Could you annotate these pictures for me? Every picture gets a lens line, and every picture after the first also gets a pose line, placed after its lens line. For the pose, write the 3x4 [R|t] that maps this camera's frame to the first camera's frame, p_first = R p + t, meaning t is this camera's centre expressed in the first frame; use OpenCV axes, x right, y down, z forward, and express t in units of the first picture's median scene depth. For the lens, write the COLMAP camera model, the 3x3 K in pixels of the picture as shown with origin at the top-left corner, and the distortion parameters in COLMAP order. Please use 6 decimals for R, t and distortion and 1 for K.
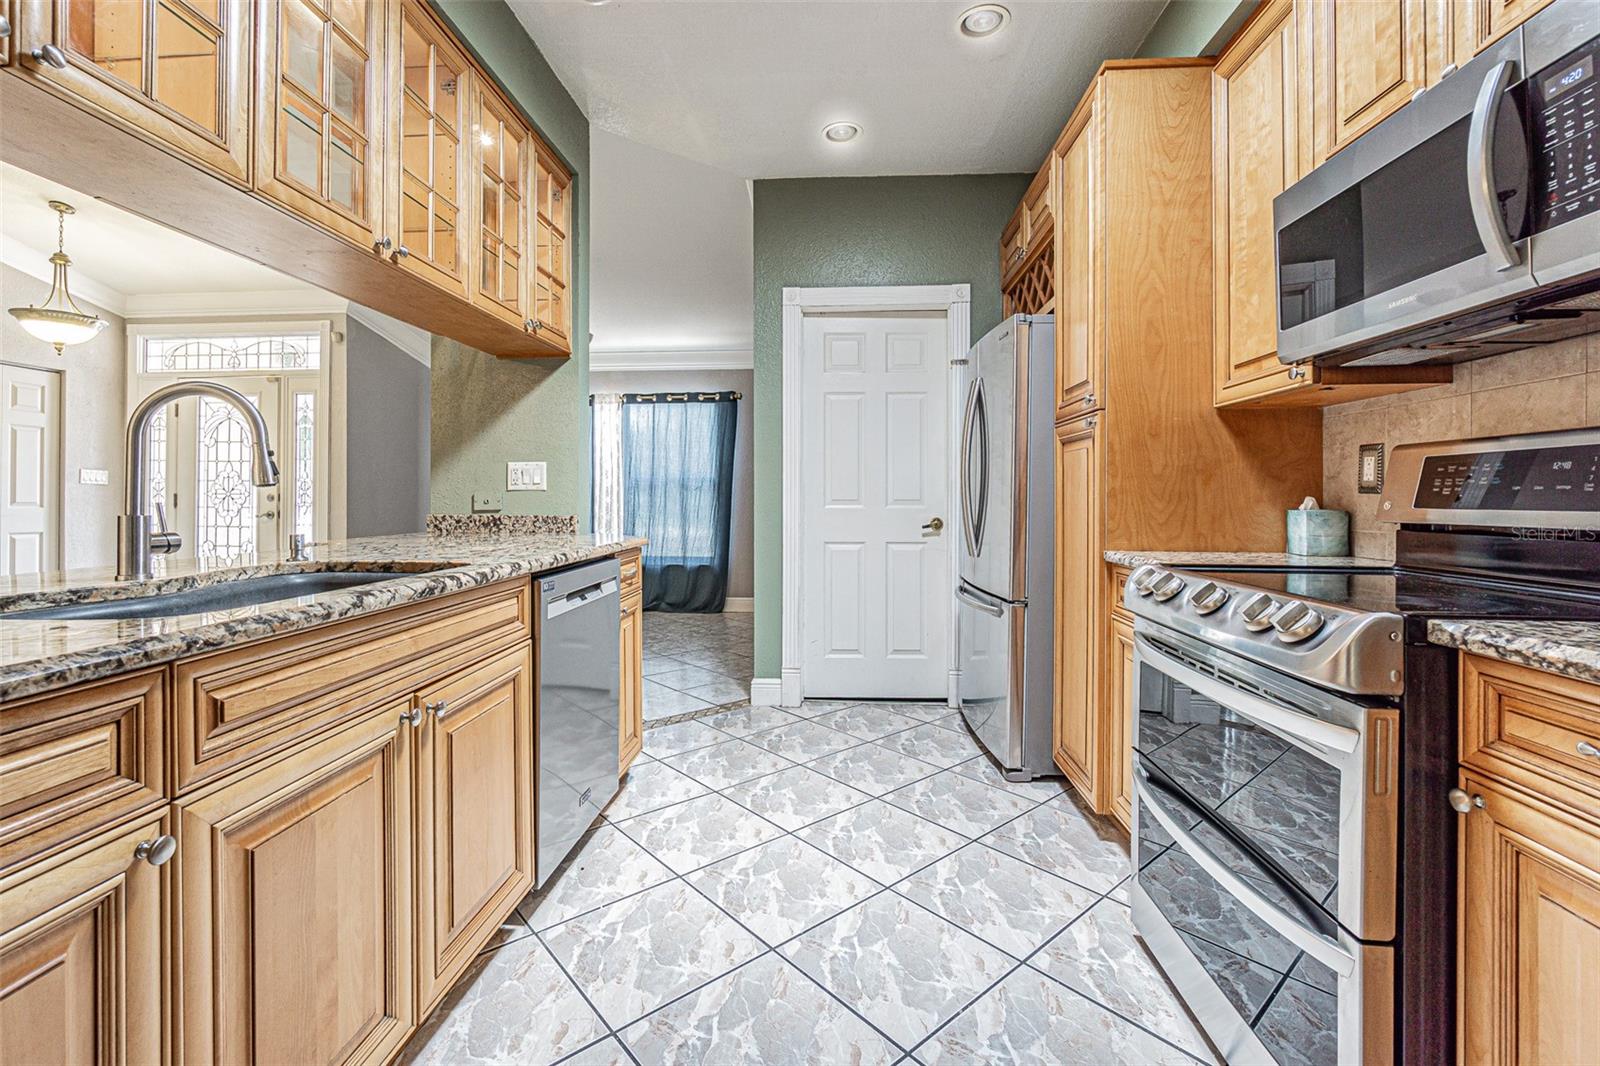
lens RADIAL K [[695.9, 0, 787.8], [0, 695.9, 498.6], [0, 0, 1]] dist [-0.007051, -0.000231]
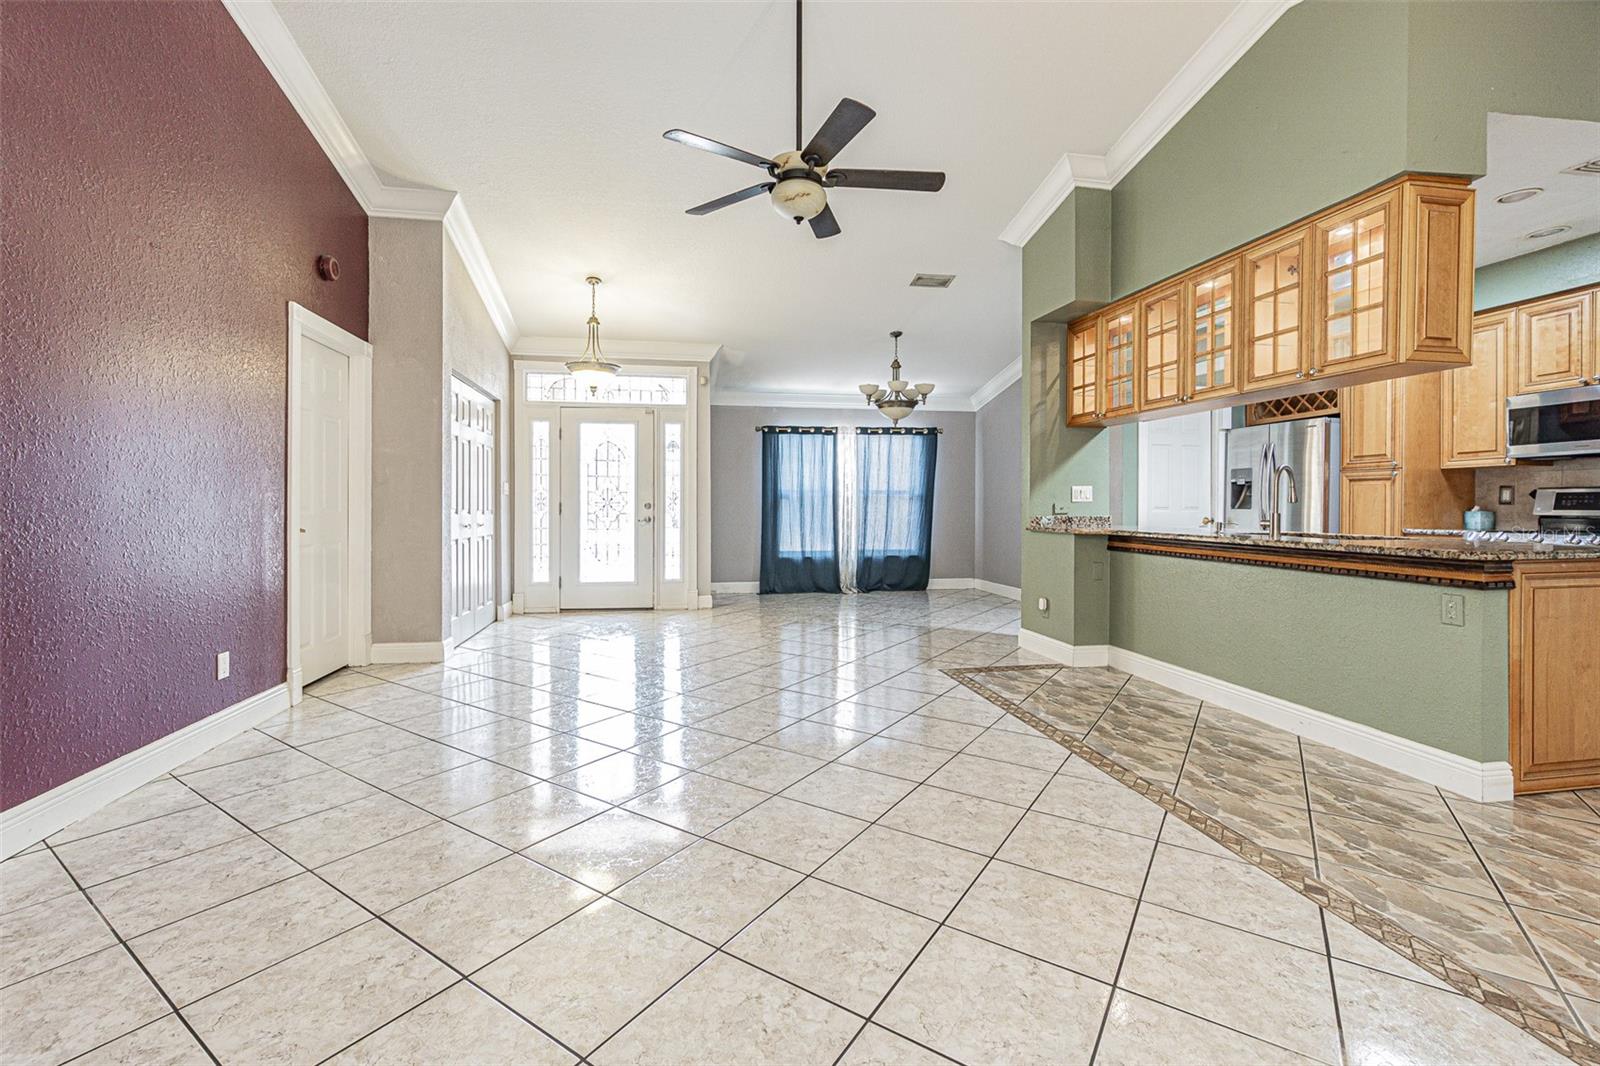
lens RADIAL K [[686.0, 0, 792.3], [0, 686.0, 510.5], [0, 0, 1]] dist [-0.000333, 0.000414]
pose [[0.966648, -0.002286, 0.256097, -1.832730], [0.000475, 0.999974, 0.007136, -0.003913], [-0.256107, -0.006776, 0.966625, -0.606887]]
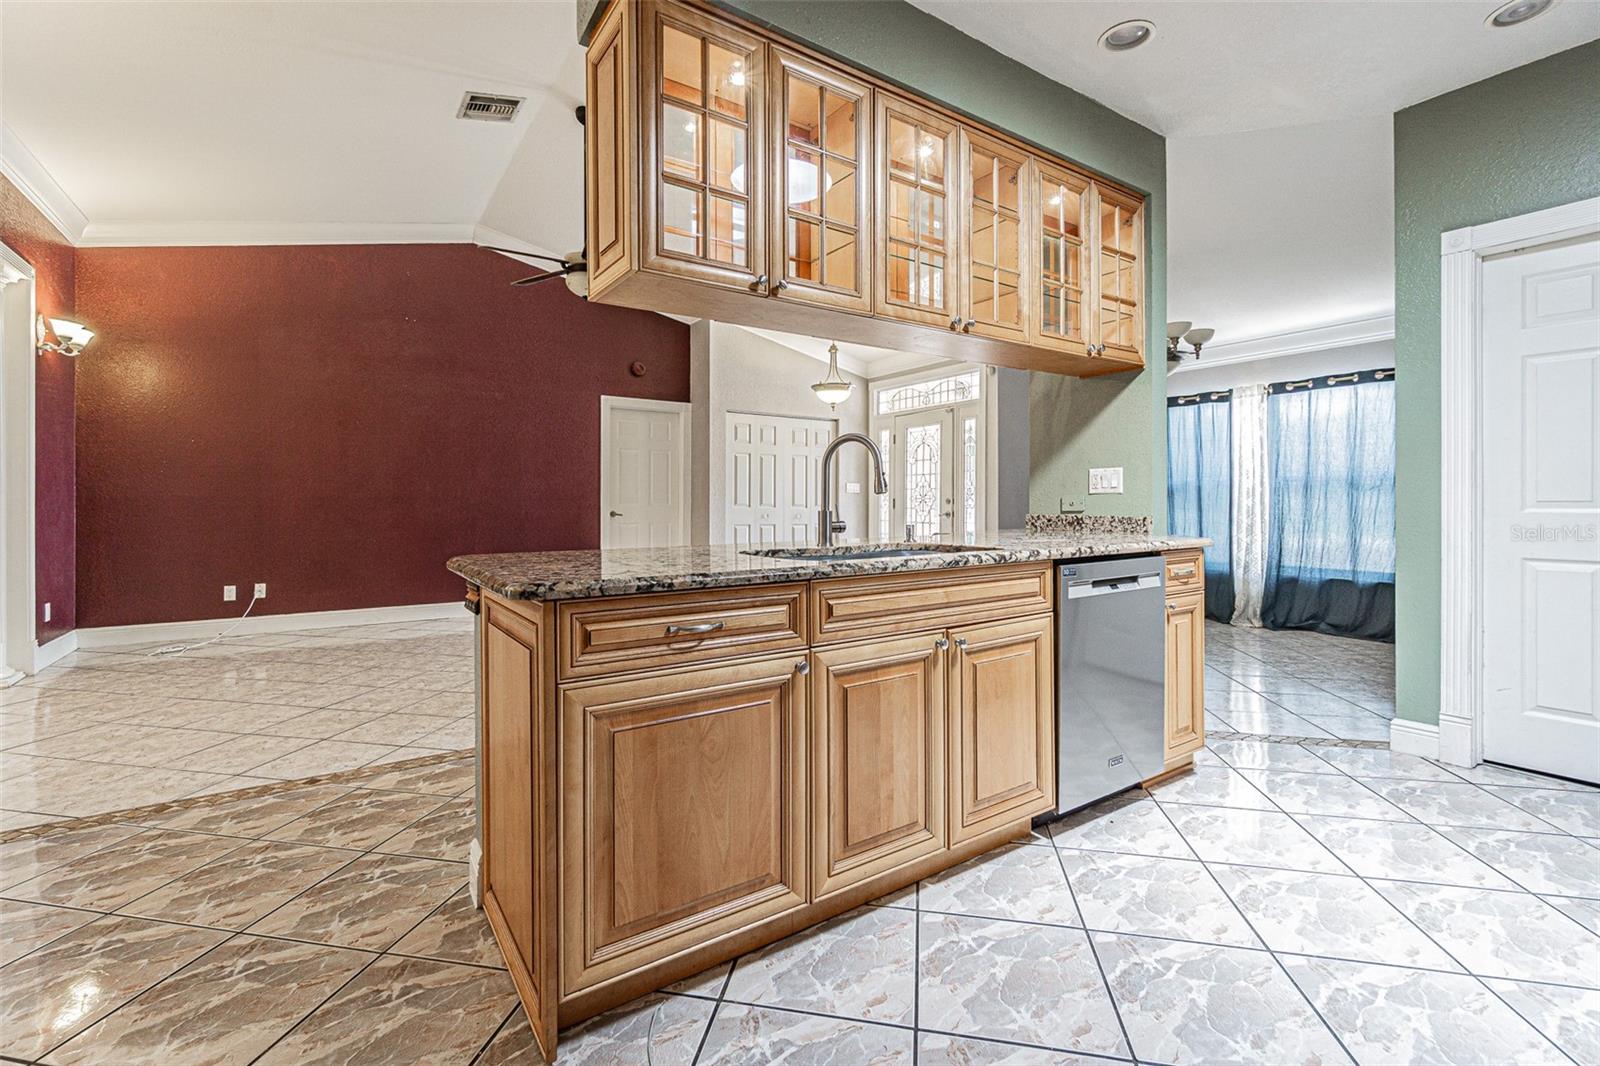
lens RADIAL K [[697.1, 0, 793.3], [0, 697.1, 505.3], [0, 0, 1]] dist [-0.003577, -0.000144]
pose [[0.623510, 0.000870, -0.781815, 0.220087], [0.003240, 0.999988, 0.003696, 0.001276], [0.781808, -0.004838, 0.623500, -0.104245]]
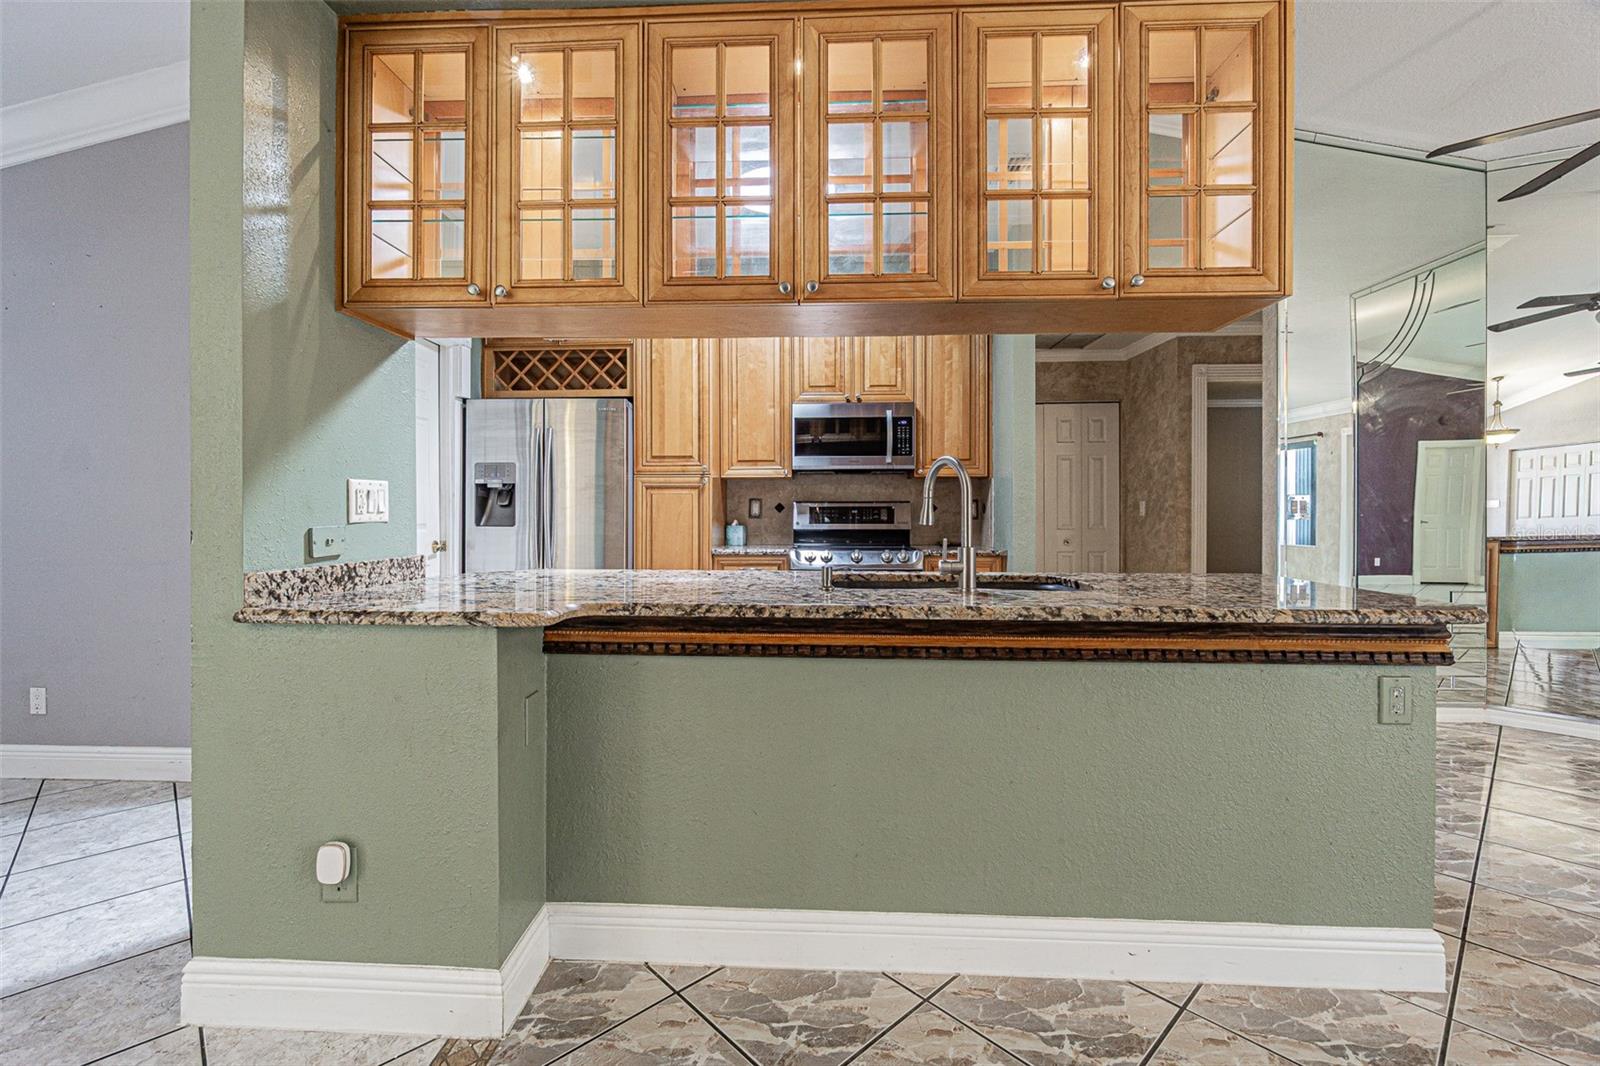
lens RADIAL K [[691.7, 0, 795.8], [0, 691.7, 516.0], [0, 0, 1]] dist [-0.009986, -0.000294]
pose [[-0.040131, -0.008490, 0.999158, -1.245939], [-0.000551, 0.999964, 0.008474, -0.028472], [-0.999194, -0.000210, -0.040134, 0.733780]]
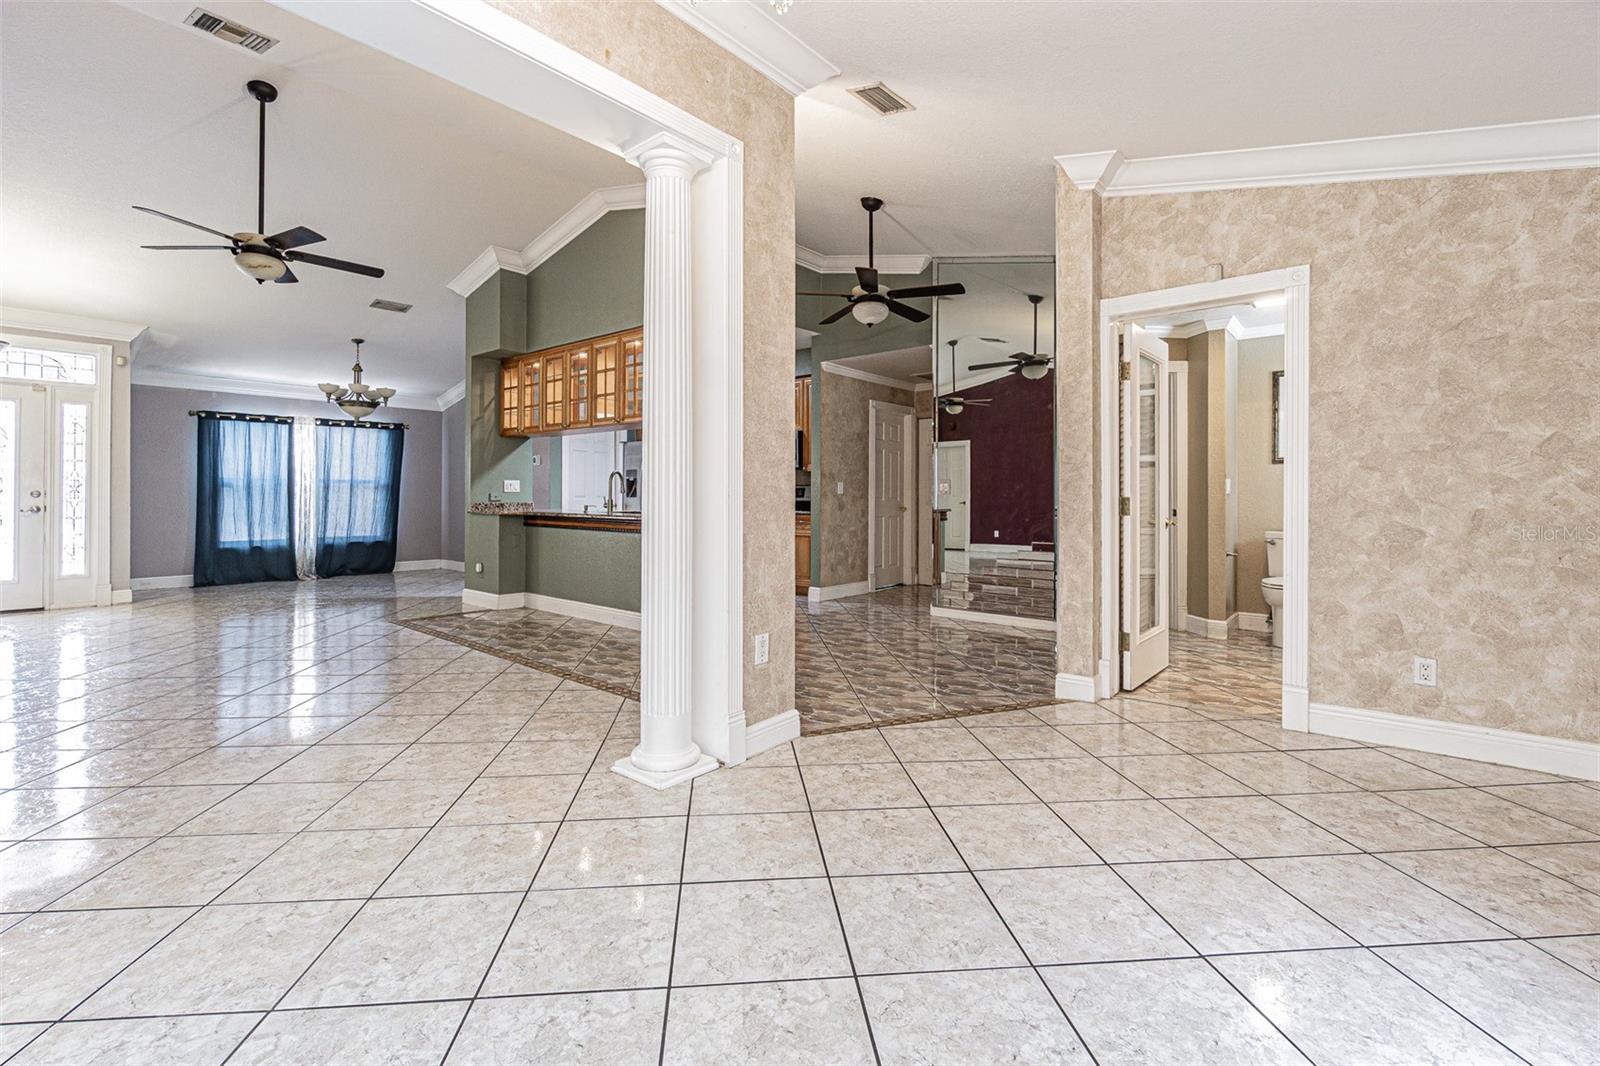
lens RADIAL K [[689.2, 0, 790.3], [0, 689.2, 494.6], [0, 0, 1]] dist [-0.015480, 0.001301]
pose [[0.578360, 0.002105, 0.815779, -2.107392], [-0.001501, 0.999998, -0.001517, -0.001176], [-0.815780, -0.000348, 0.578362, -1.412776]]
